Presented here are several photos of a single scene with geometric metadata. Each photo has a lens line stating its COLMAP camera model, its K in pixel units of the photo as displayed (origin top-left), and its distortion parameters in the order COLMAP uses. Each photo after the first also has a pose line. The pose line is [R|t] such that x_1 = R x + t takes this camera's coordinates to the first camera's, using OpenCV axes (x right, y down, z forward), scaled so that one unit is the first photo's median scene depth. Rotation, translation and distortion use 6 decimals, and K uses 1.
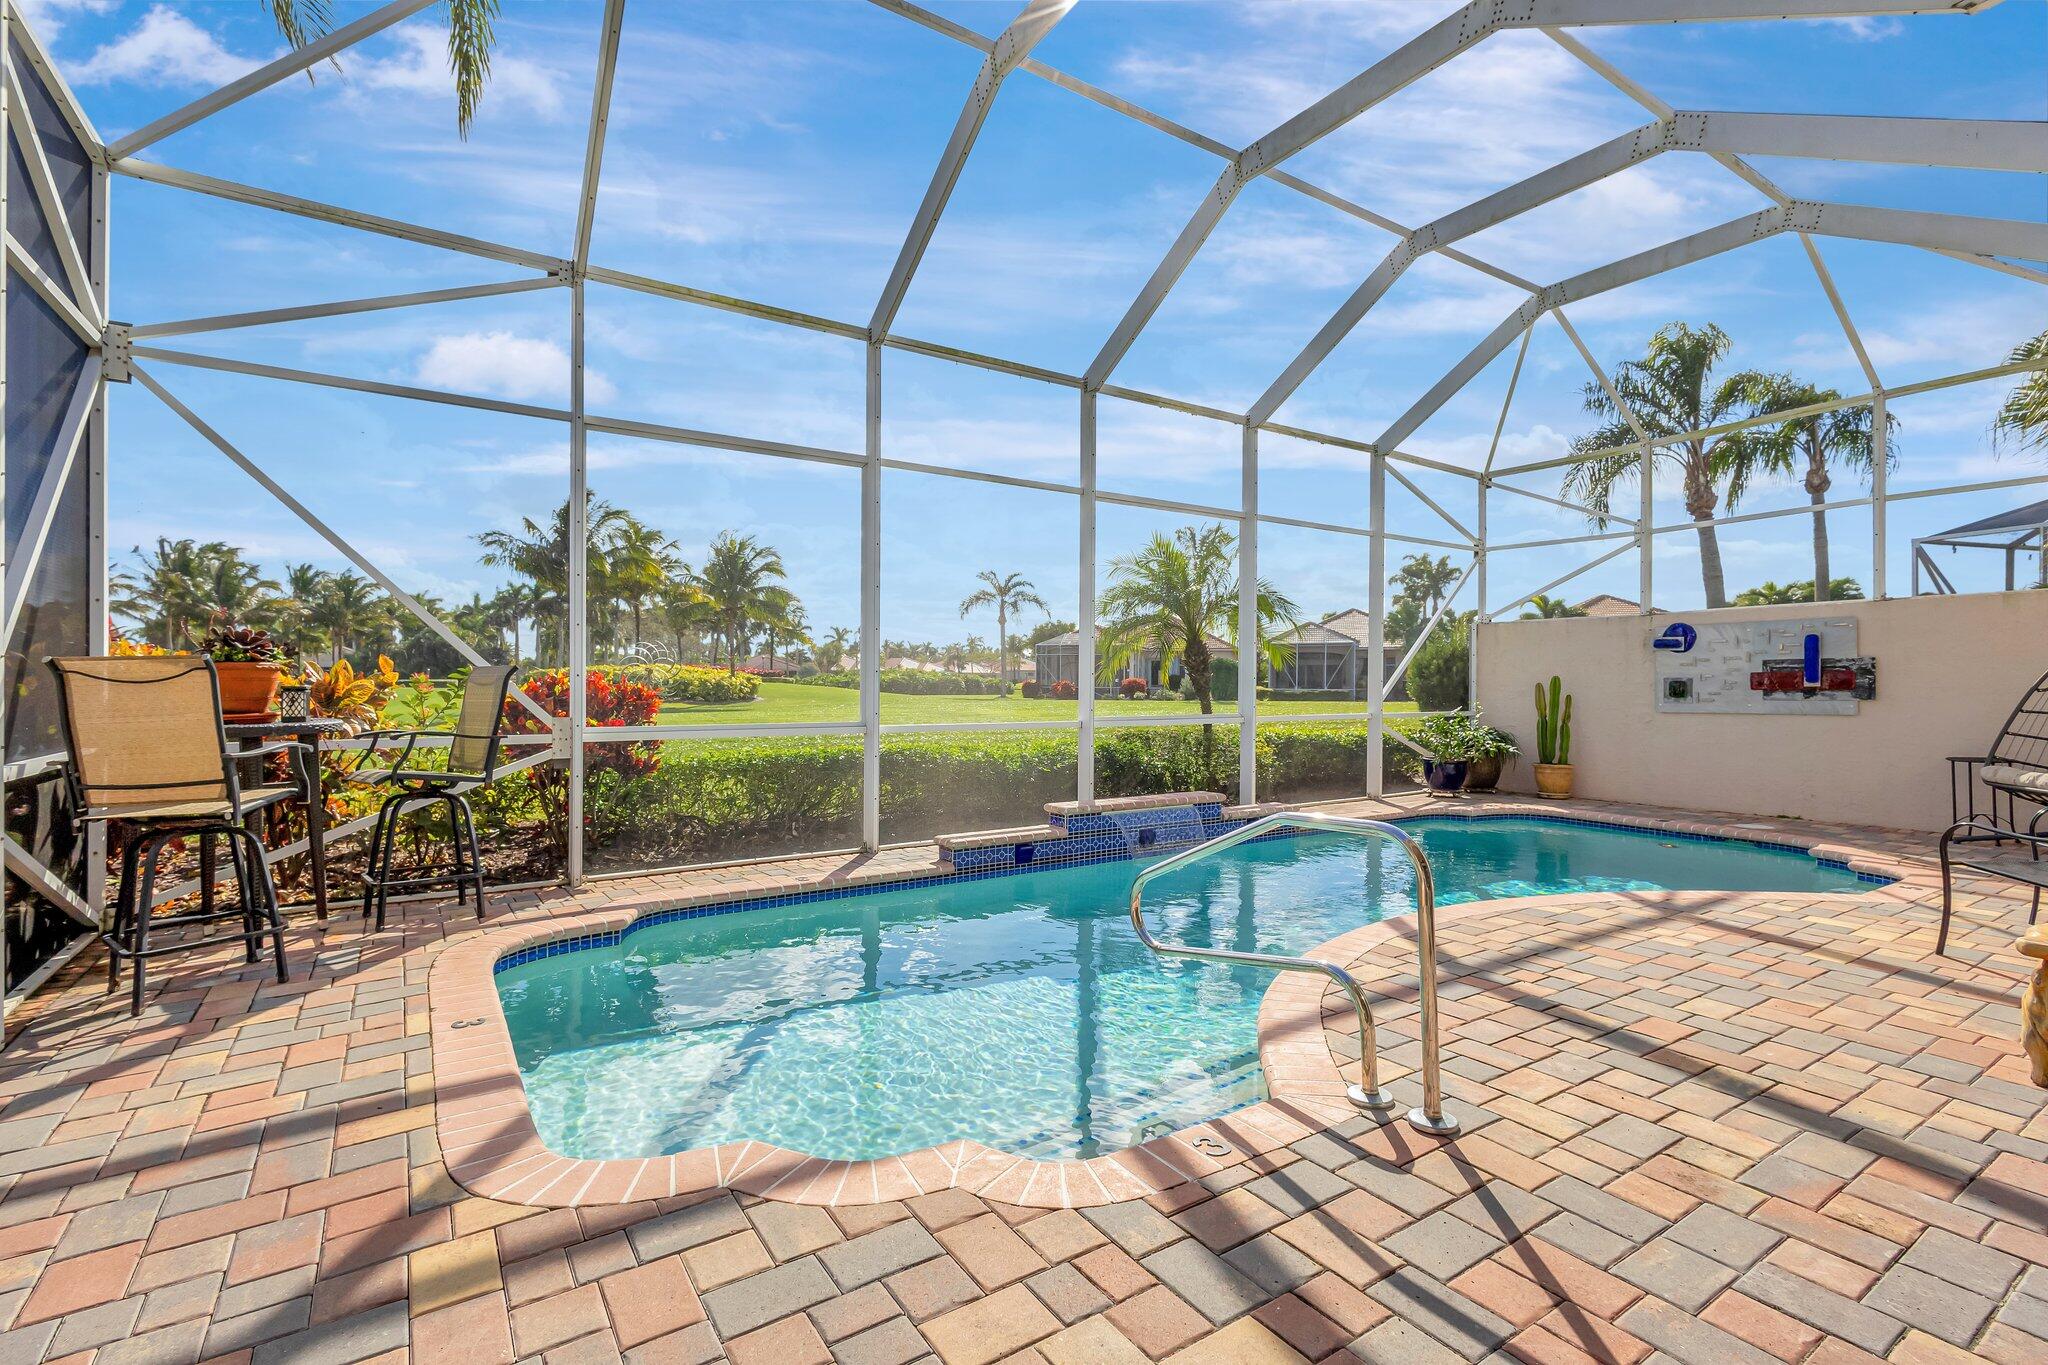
lens RADIAL K [[946.9, 0, 1031.0], [0, 946.9, 675.9], [0, 0, 1]] dist [0.010834, -0.002628]
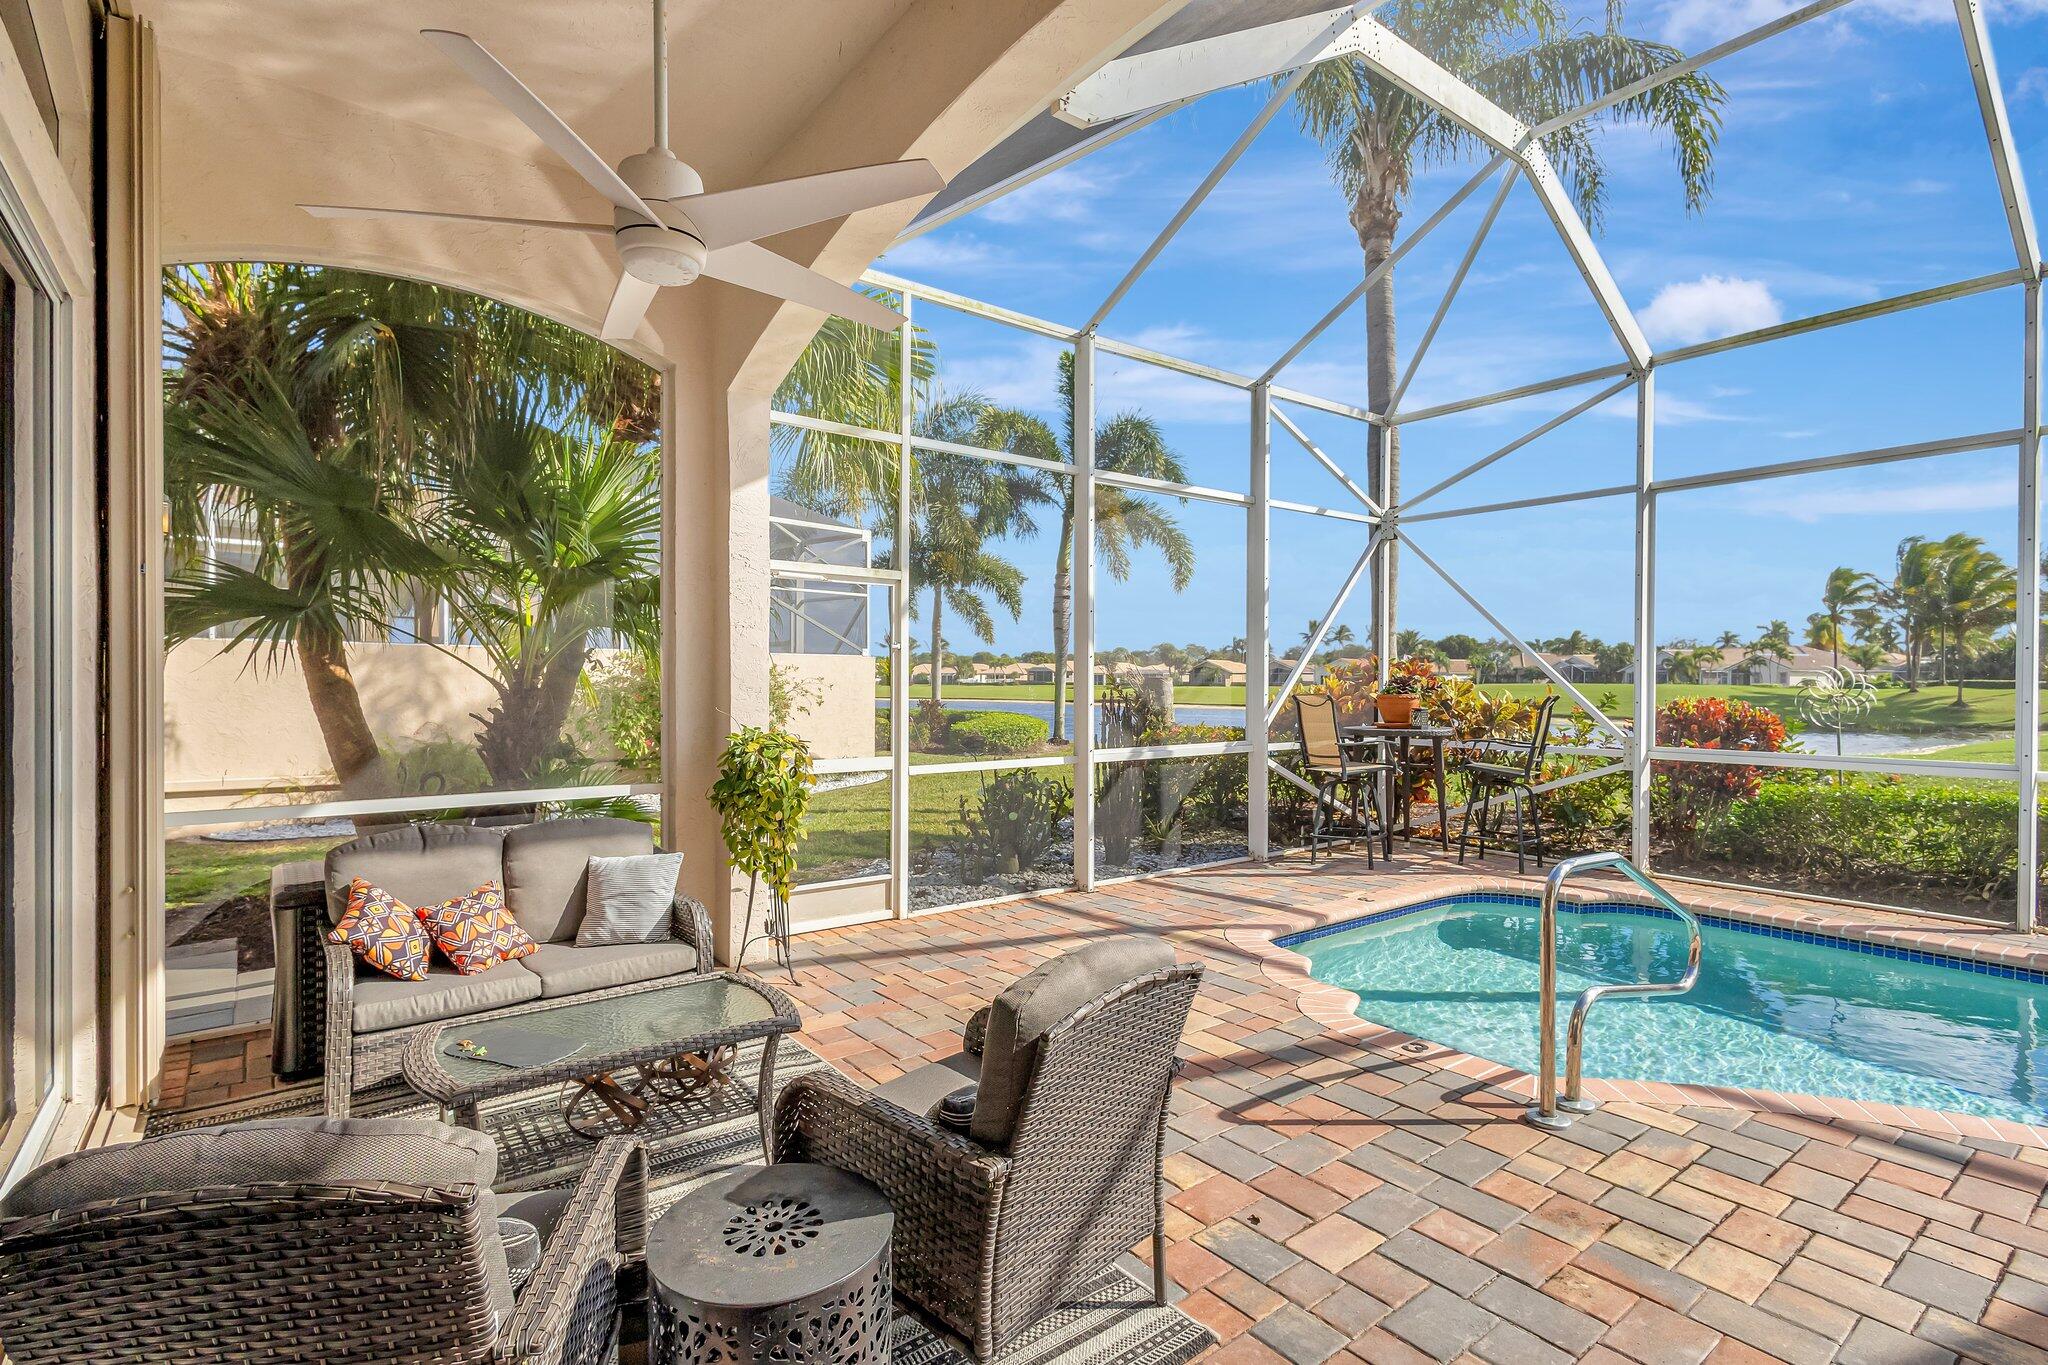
lens RADIAL K [[982.2, 0, 1021.0], [0, 982.2, 696.9], [0, 0, 1]] dist [0.031383, 0.000580]
pose [[0.069933, 0.017110, -0.997405, 0.684029], [0.004244, 0.999839, 0.017449, -0.031645], [0.997543, -0.005453, 0.069849, 0.117585]]
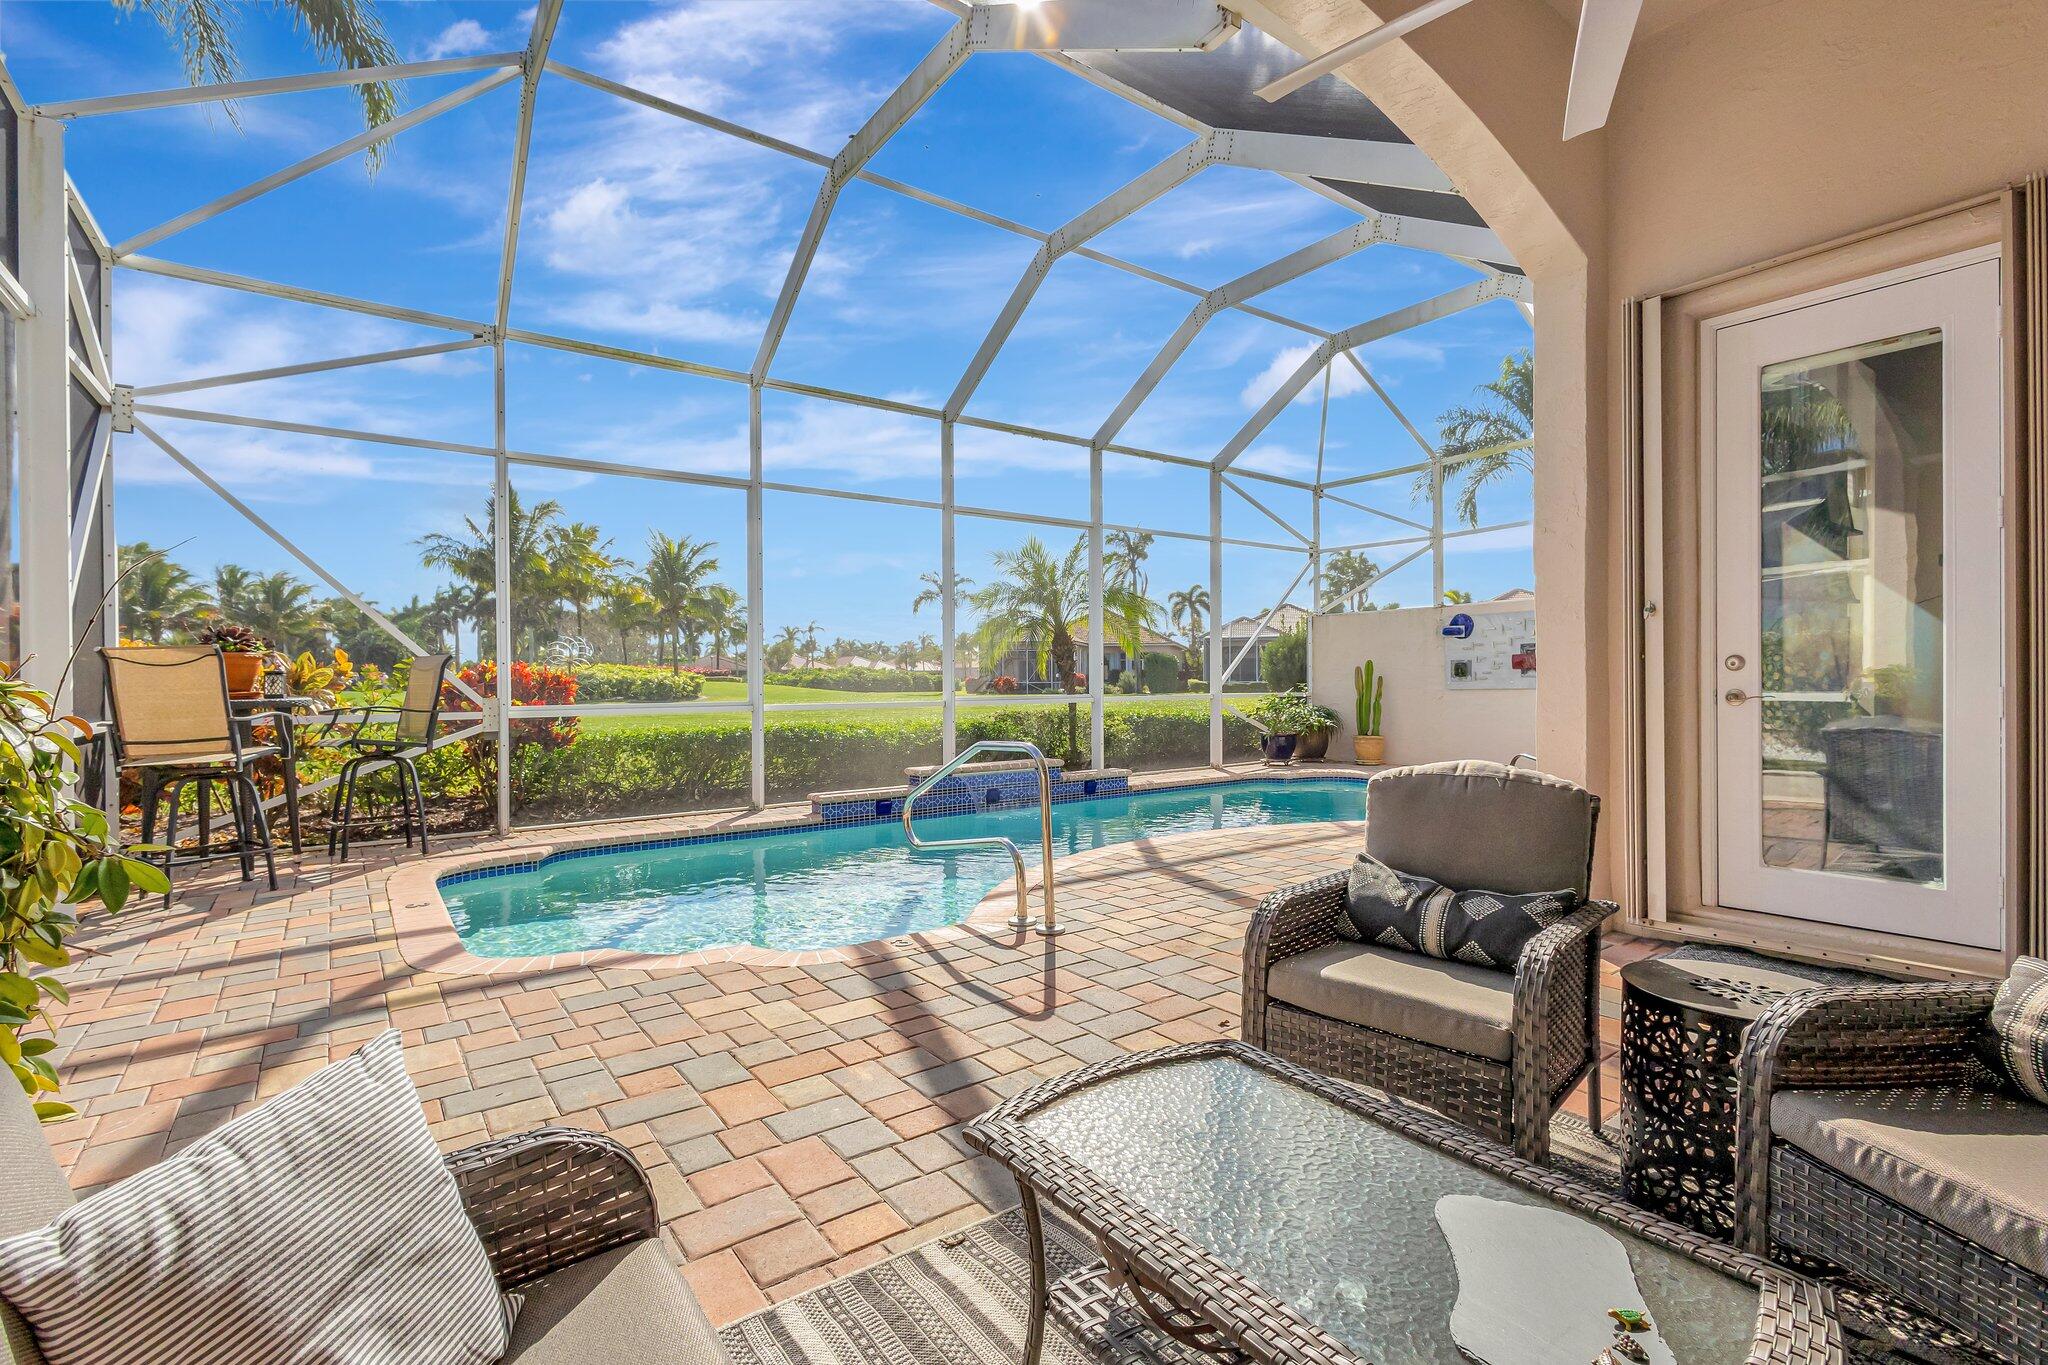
lens RADIAL K [[946.9, 0, 1030.4], [0, 946.9, 677.3], [0, 0, 1]] dist [0.010834, -0.002628]
pose [[0.998872, -0.011776, 0.045992, 0.138594], [0.011585, 0.999923, 0.004405, 0.018789], [-0.046041, -0.003867, 0.998932, -0.244551]]
